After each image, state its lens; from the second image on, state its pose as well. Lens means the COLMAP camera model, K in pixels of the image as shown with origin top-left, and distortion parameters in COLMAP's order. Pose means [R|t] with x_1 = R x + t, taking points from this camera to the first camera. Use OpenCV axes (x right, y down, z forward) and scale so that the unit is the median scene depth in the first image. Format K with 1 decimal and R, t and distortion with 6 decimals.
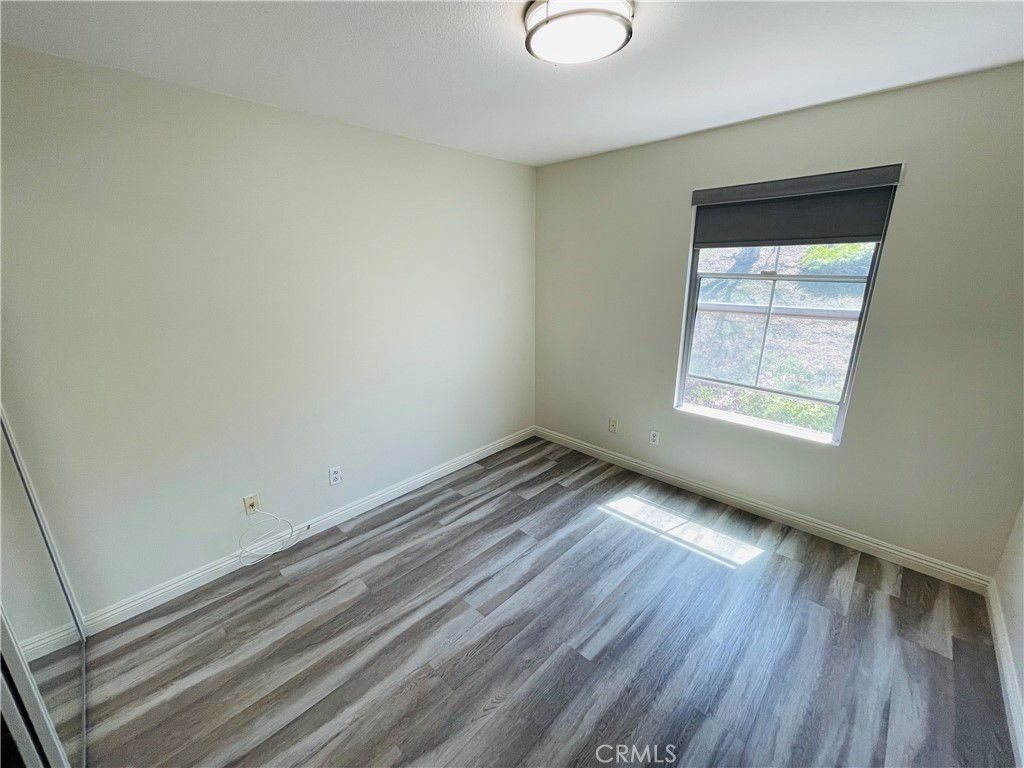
lens RADIAL K [[412.5, 0, 511.8], [0, 412.5, 382.4], [0, 0, 1]] dist [-0.001858, 0.000345]
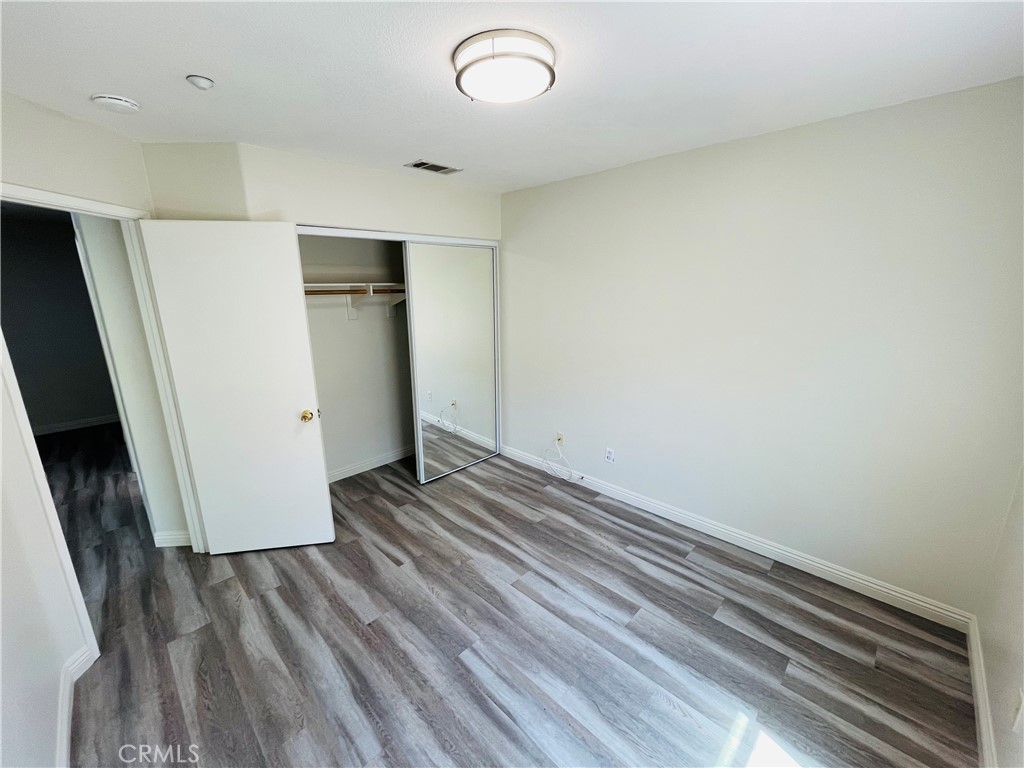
lens RADIAL K [[412.5, 0, 512.5], [0, 412.5, 384.5], [0, 0, 1]] dist [-0.001858, 0.000345]
pose [[0.007493, 0.253934, -0.967193, 0.802831], [-0.268018, 0.932341, 0.242707, -0.218593], [0.963385, 0.257407, 0.075045, 0.663405]]
